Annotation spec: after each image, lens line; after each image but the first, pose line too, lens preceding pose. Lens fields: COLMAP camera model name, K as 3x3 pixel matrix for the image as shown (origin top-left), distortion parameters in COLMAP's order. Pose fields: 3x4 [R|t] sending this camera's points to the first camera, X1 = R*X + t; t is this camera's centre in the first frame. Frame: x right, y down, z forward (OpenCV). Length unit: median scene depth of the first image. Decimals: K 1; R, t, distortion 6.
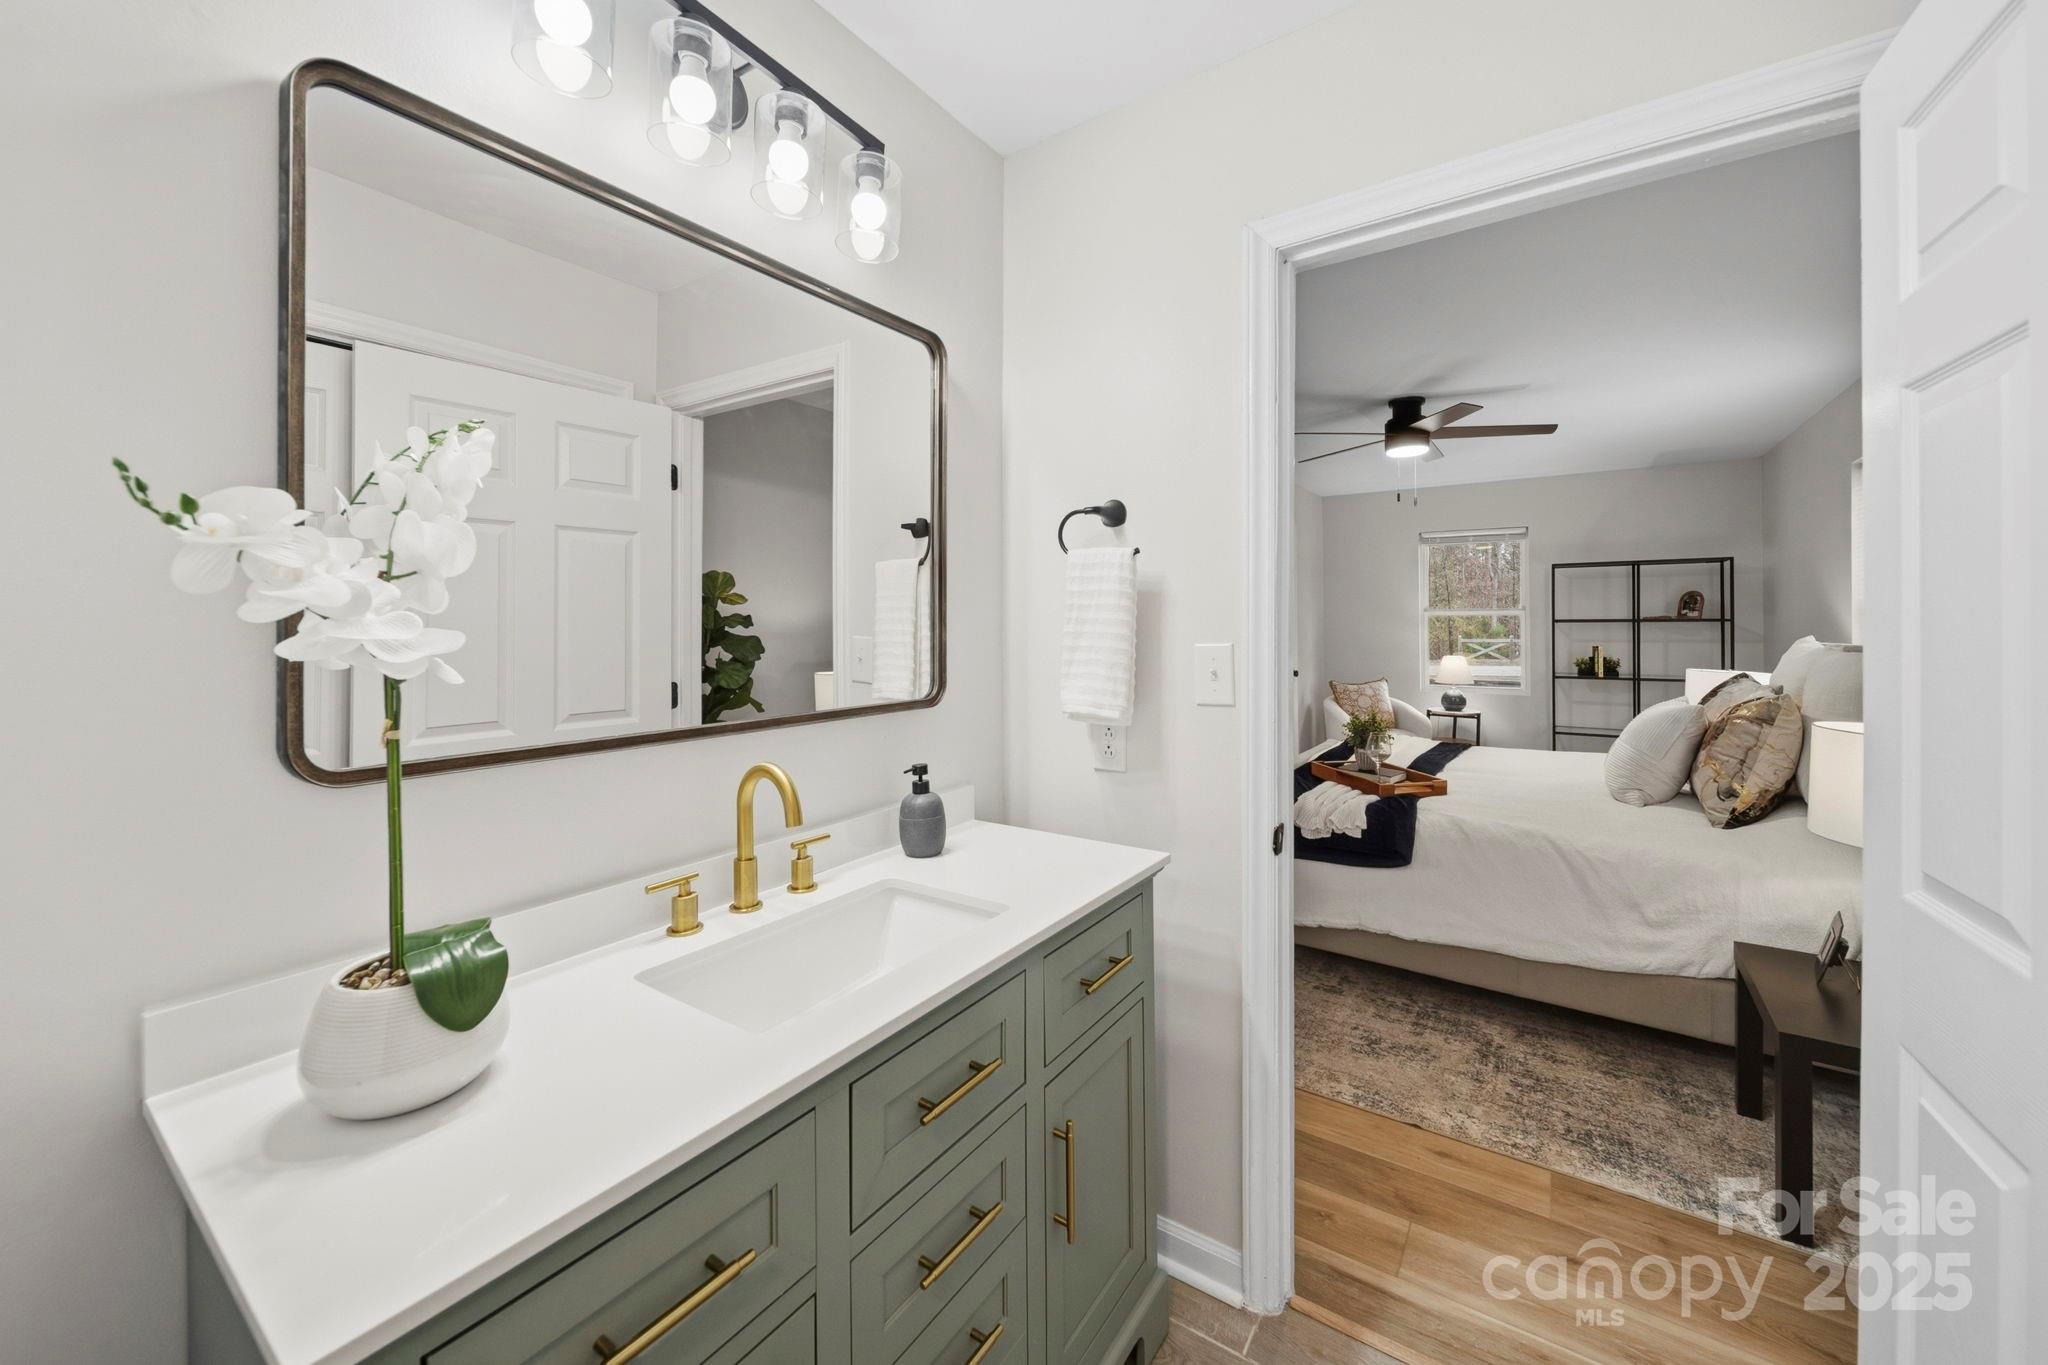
lens RADIAL K [[776.6, 0, 1021.3], [0, 776.6, 589.6], [0, 0, 1]] dist [-0.000066, -0.000015]
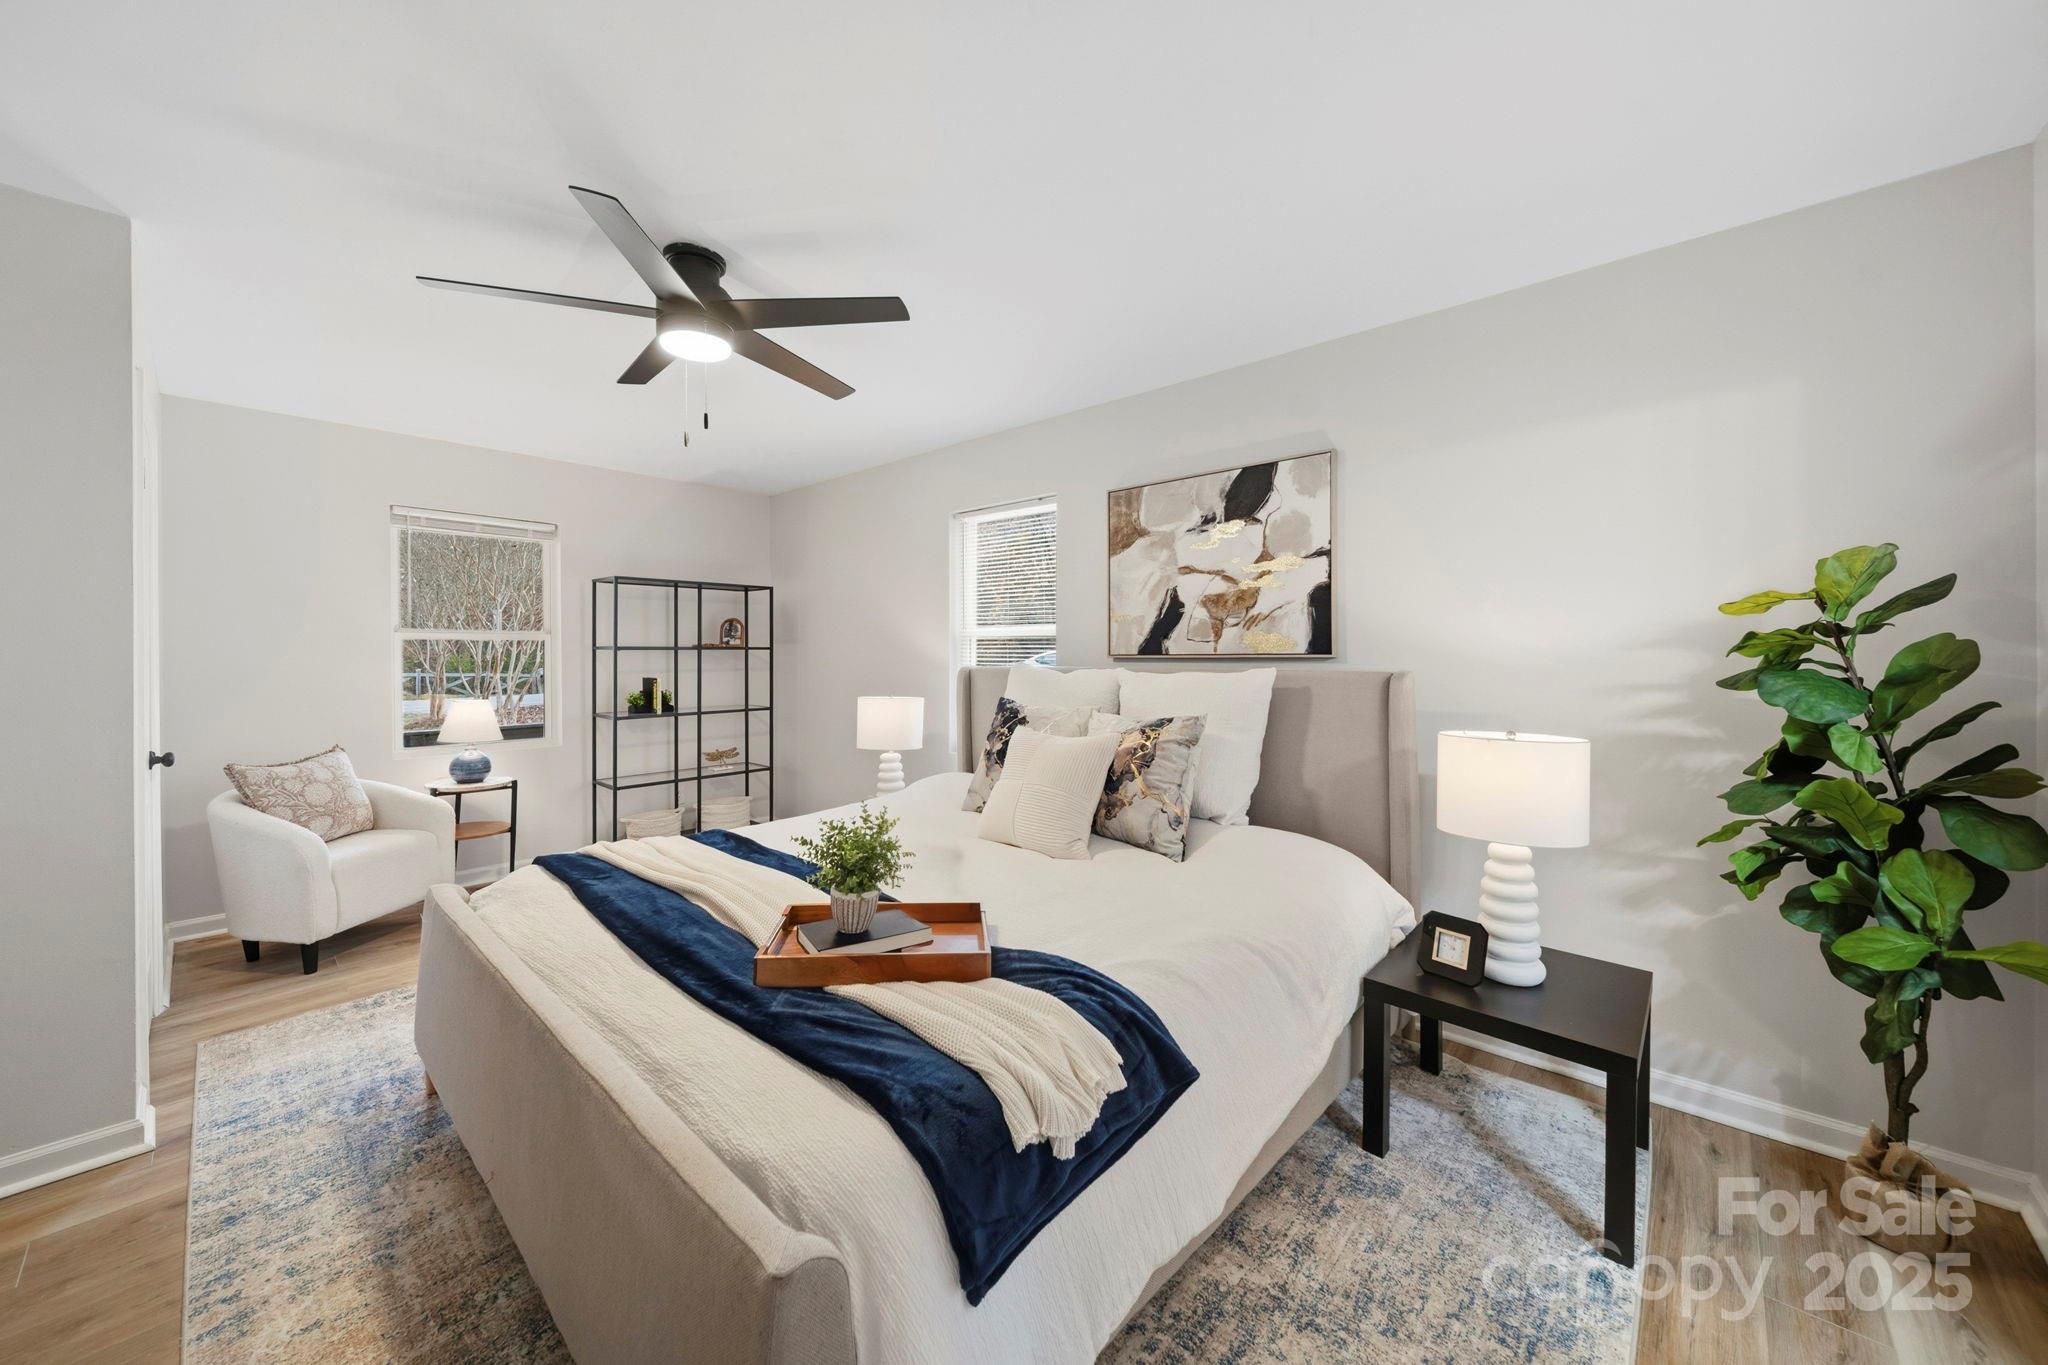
lens RADIAL K [[741.2, 0, 1036.3], [0, 741.2, 659.2], [0, 0, 1]] dist [0.000119, -0.000037]
pose [[0.122188, -0.002969, 0.992503, -0.010018], [-0.041917, 0.999088, 0.008150, 0.030037], [-0.991621, -0.042599, 0.121952, 0.524276]]
